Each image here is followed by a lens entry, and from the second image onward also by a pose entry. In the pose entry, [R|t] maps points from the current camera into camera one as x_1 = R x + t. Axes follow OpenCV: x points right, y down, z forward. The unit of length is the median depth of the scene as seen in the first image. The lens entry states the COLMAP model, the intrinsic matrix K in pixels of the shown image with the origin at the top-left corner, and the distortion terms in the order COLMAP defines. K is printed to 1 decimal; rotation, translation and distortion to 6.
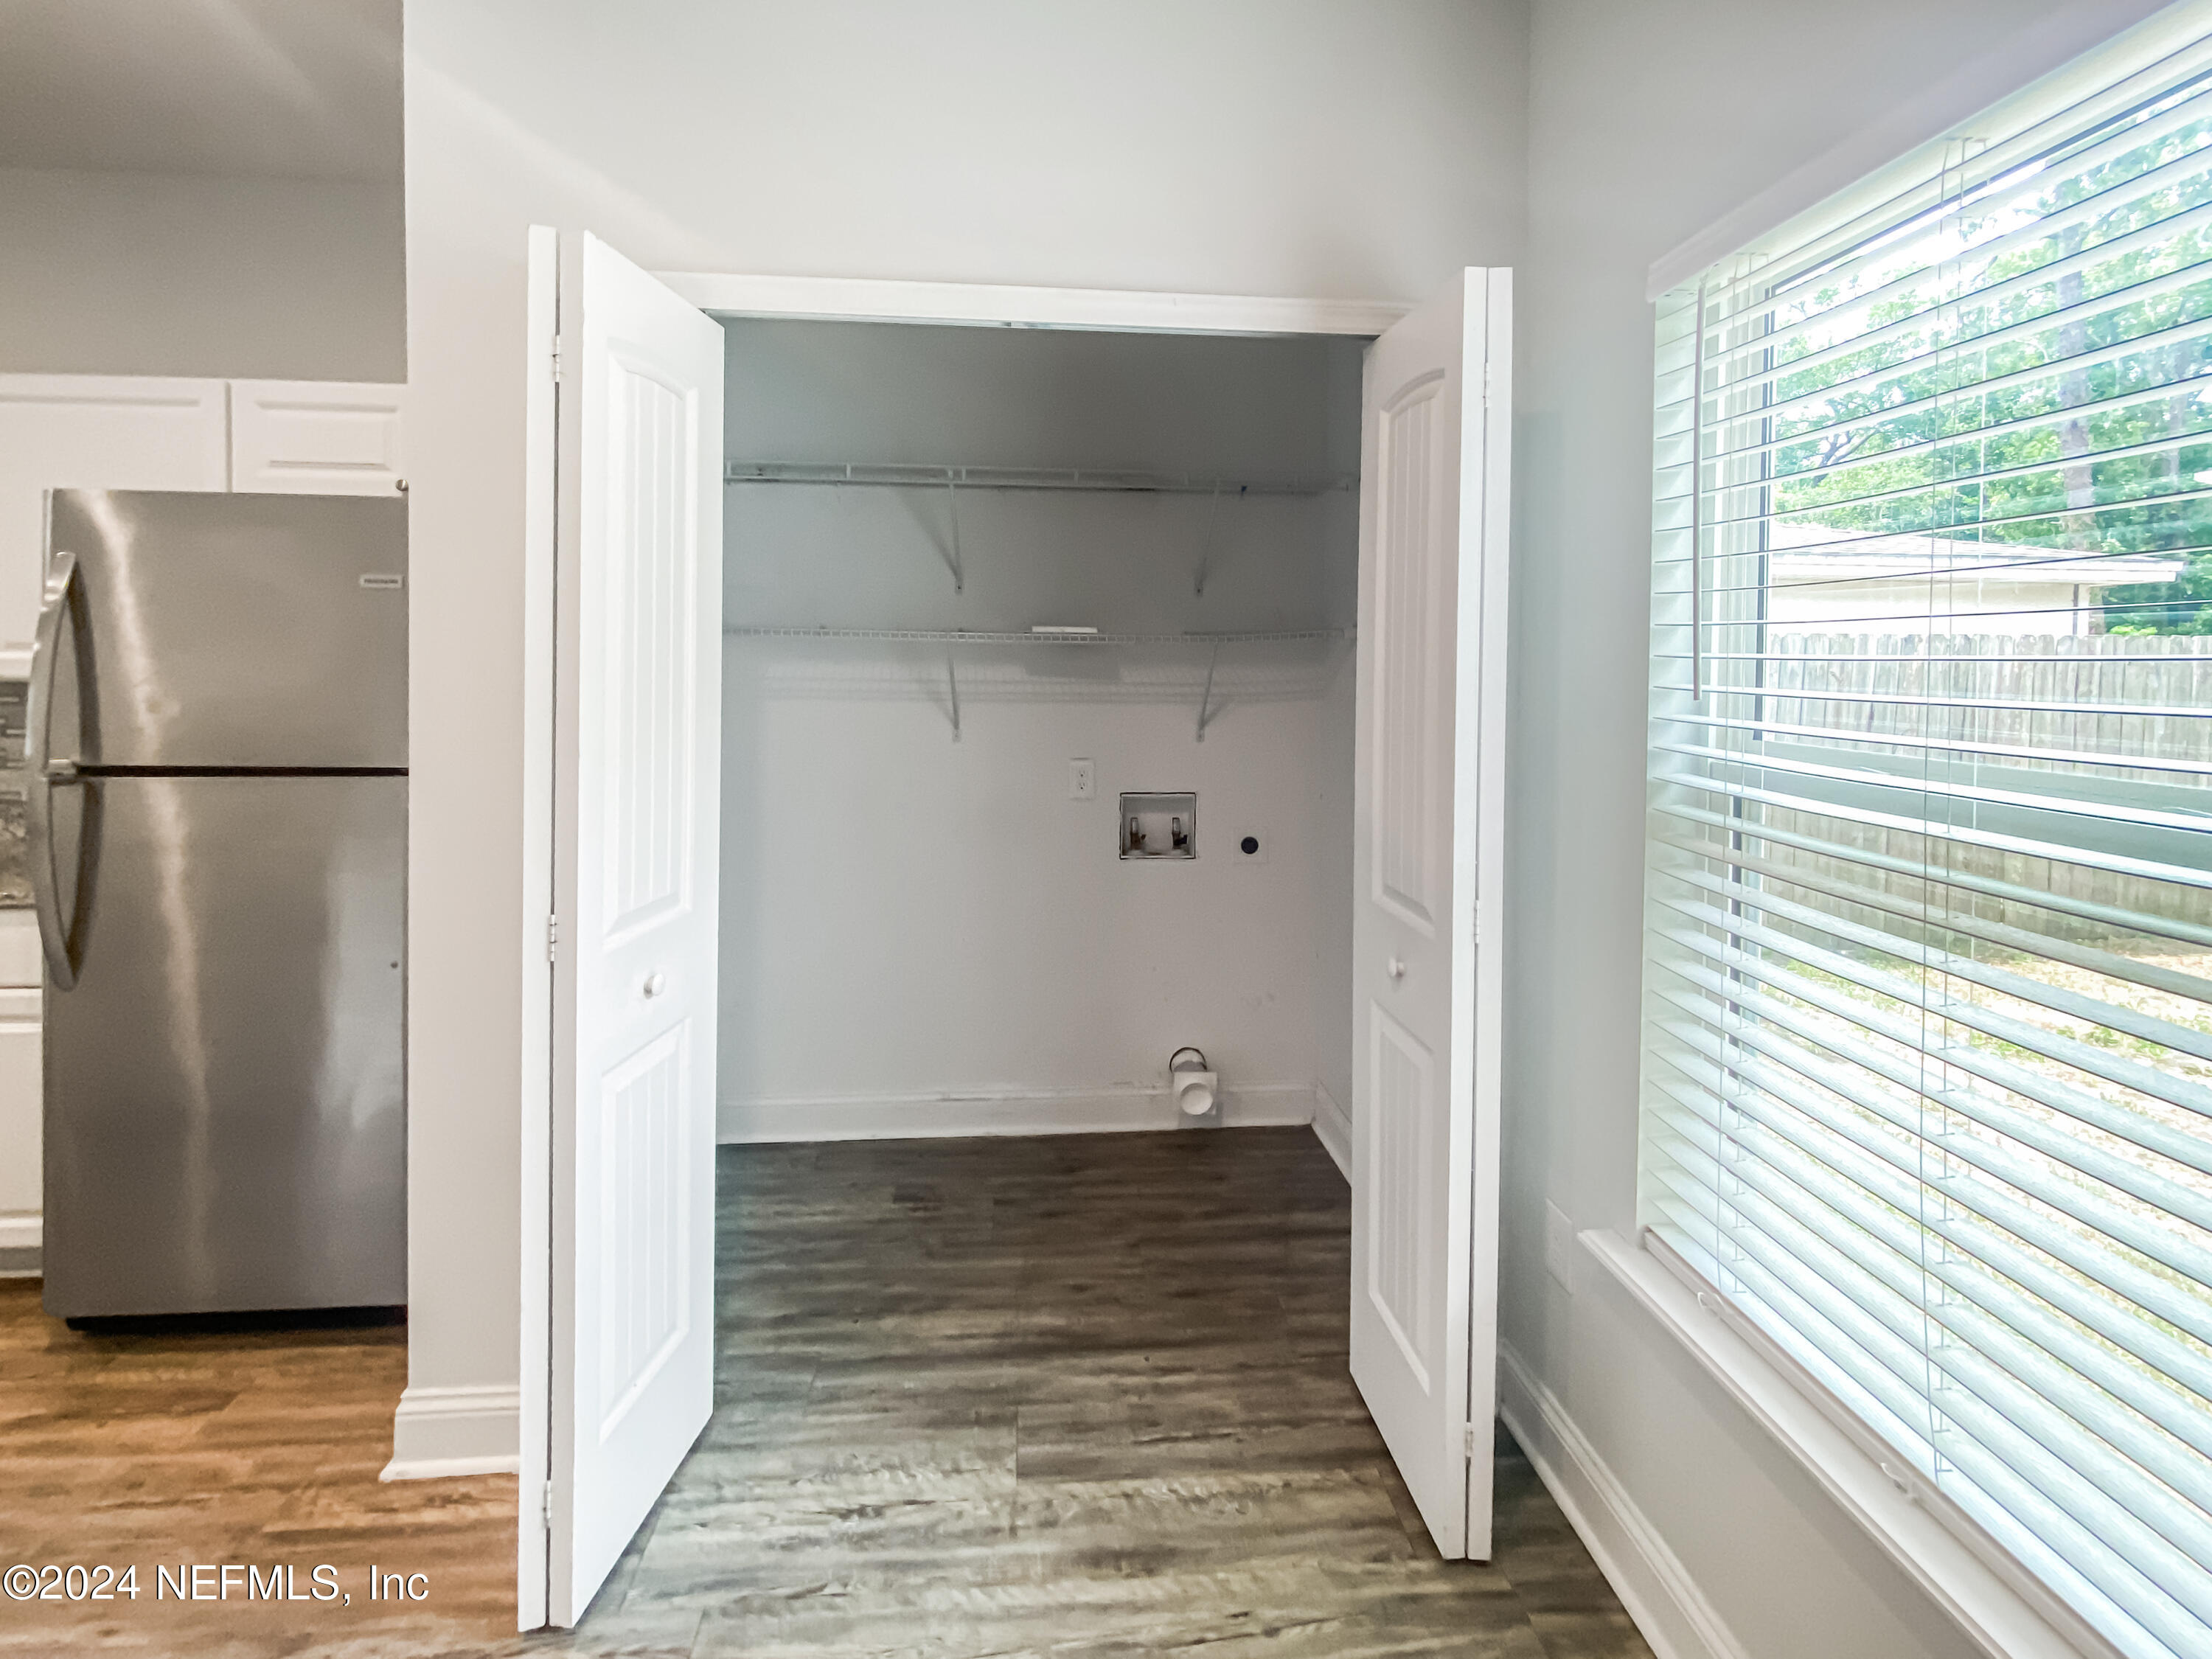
lens RADIAL K [[970.7, 0, 1124.4], [0, 970.7, 691.5], [0, 0, 1]] dist [0.007974, -0.002531]
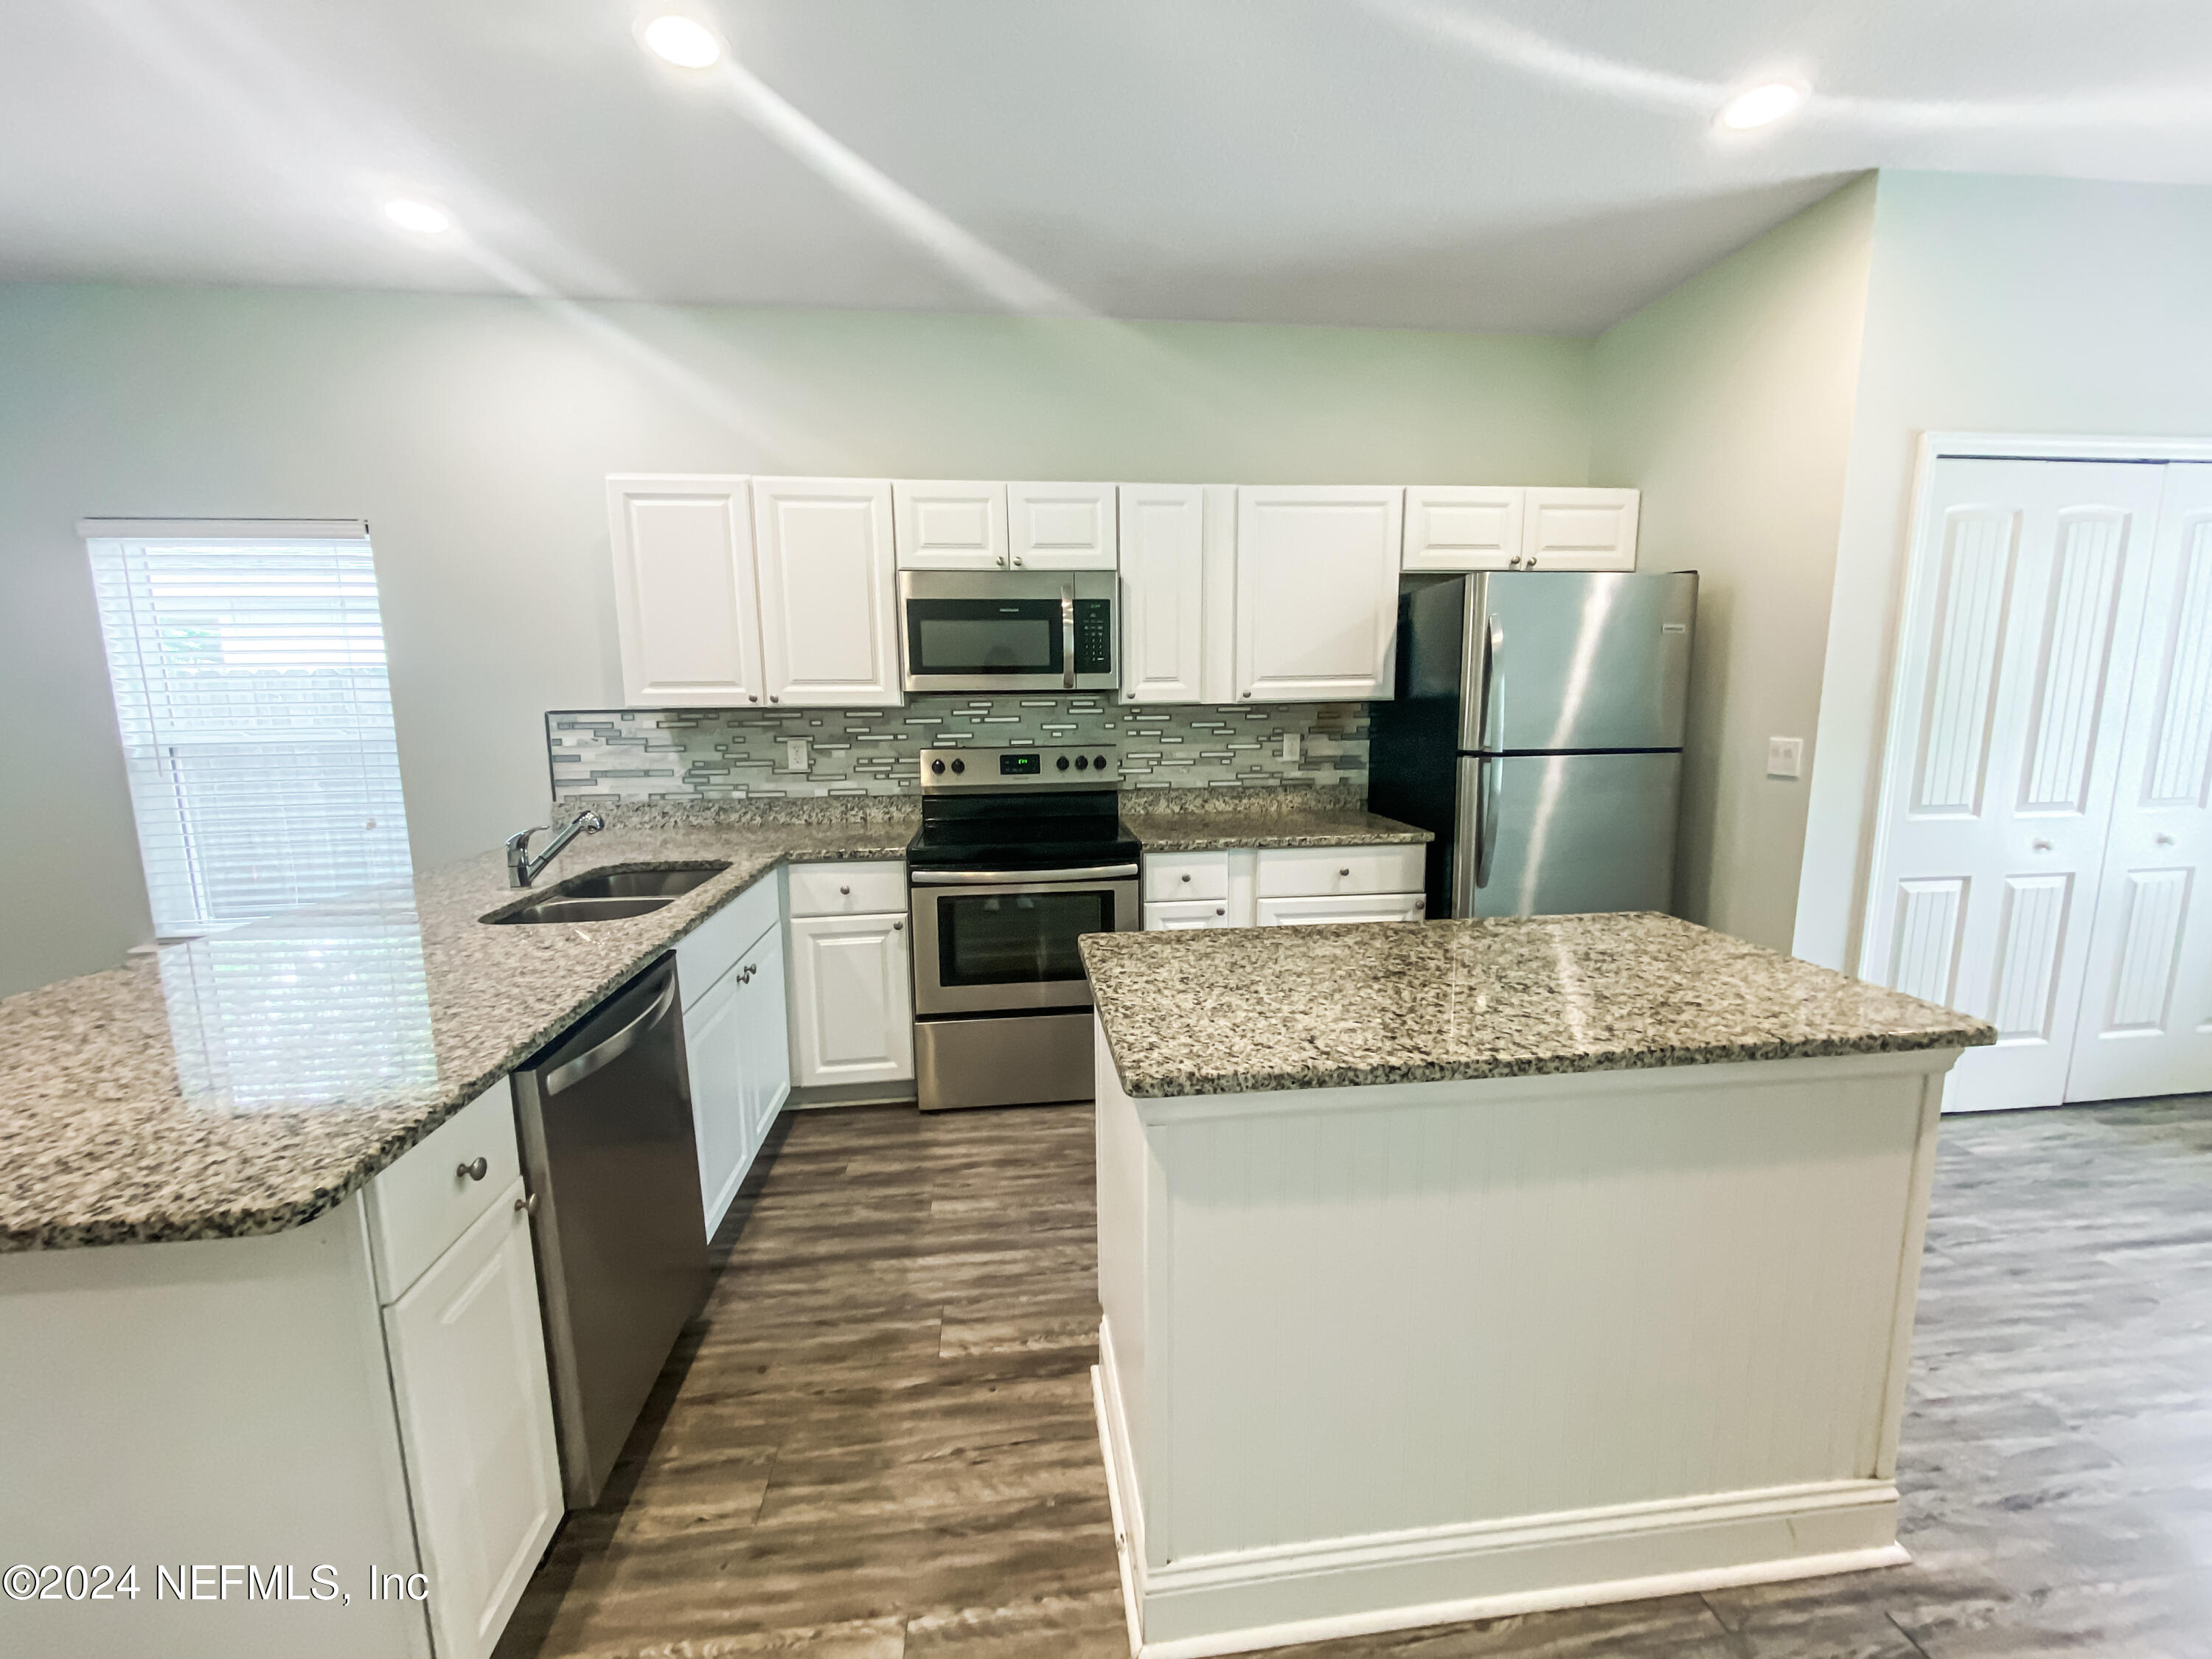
lens RADIAL K [[917.1, 0, 1131.1], [0, 917.1, 829.9], [0, 0, 1]] dist [0.003617, -0.001650]
pose [[0.999382, -0.033863, 0.009386, -1.935992], [0.032258, 0.990033, 0.137094, -0.025093], [-0.013934, -0.136707, 0.990514, -0.596041]]
